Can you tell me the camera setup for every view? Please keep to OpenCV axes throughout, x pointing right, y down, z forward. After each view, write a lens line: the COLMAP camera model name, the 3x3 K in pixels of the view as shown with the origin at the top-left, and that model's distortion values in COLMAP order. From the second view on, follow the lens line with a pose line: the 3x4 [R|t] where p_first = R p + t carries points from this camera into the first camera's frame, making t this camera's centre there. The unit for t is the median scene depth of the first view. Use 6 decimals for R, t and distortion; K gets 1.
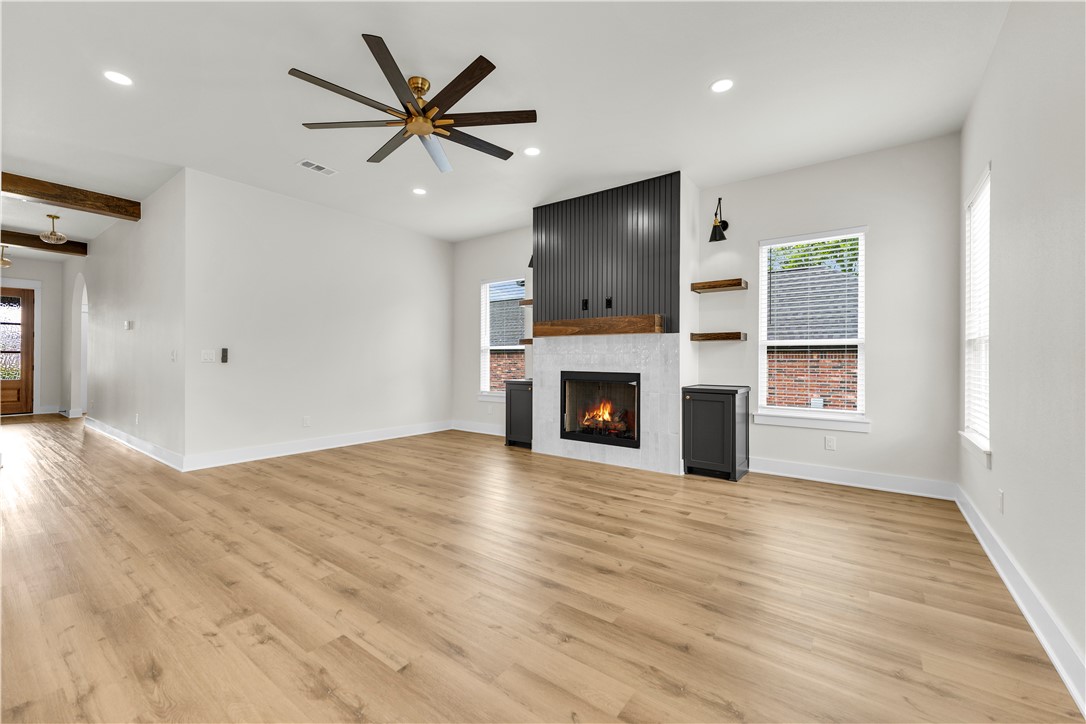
lens RADIAL K [[439.0, 0, 531.5], [0, 439.0, 358.8], [0, 0, 1]] dist [0.005360, -0.001452]
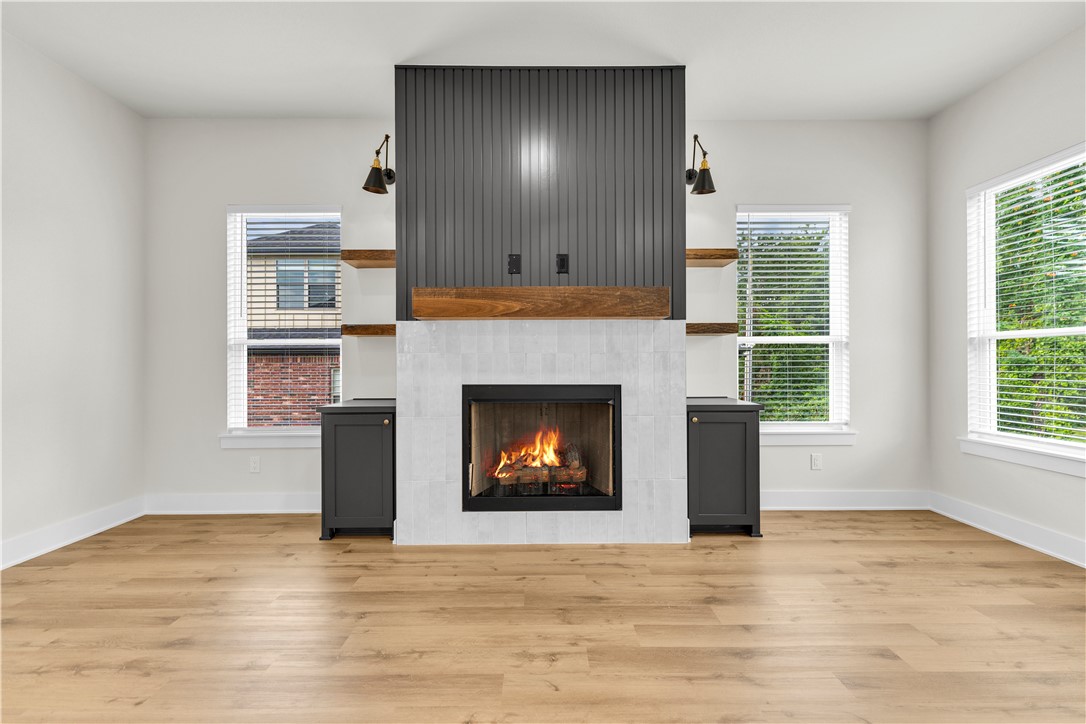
lens RADIAL K [[439.0, 0, 538.7], [0, 439.0, 360.5], [0, 0, 1]] dist [0.005360, -0.001452]
pose [[0.793124, -0.002914, 0.609053, -0.210453], [0.006228, 0.999975, -0.003326, 0.000745], [-0.609028, 0.006431, 0.793123, 0.590880]]
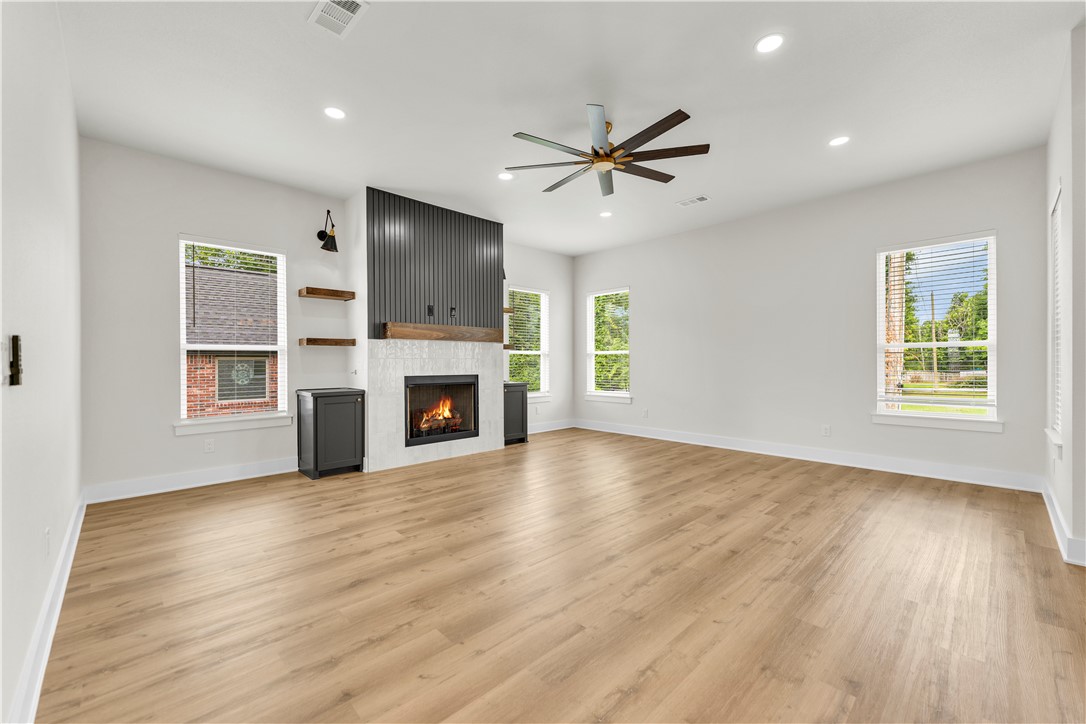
lens RADIAL K [[439.0, 0, 536.1], [0, 439.0, 365.6], [0, 0, 1]] dist [0.005360, -0.001452]
pose [[0.169244, -0.011863, 0.985503, -0.932156], [0.004596, 0.999926, 0.011248, -0.005525], [-0.985563, 0.002626, 0.169286, 0.635786]]
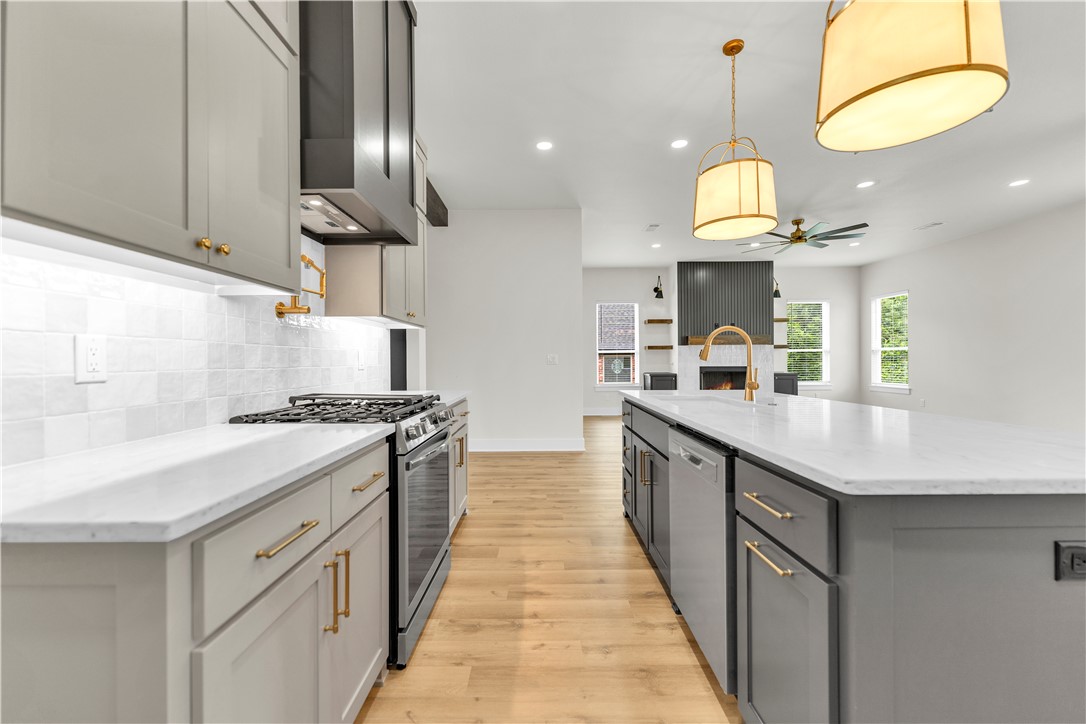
lens RADIAL K [[415.9, 0, 560.4], [0, 415.9, 360.8], [0, 0, 1]] dist [0.018511, 0.000073]
pose [[0.776578, -0.009436, 0.629951, -1.459288], [0.009552, 0.999949, 0.003202, -0.003899], [-0.629949, 0.003531, 0.776628, 0.164347]]
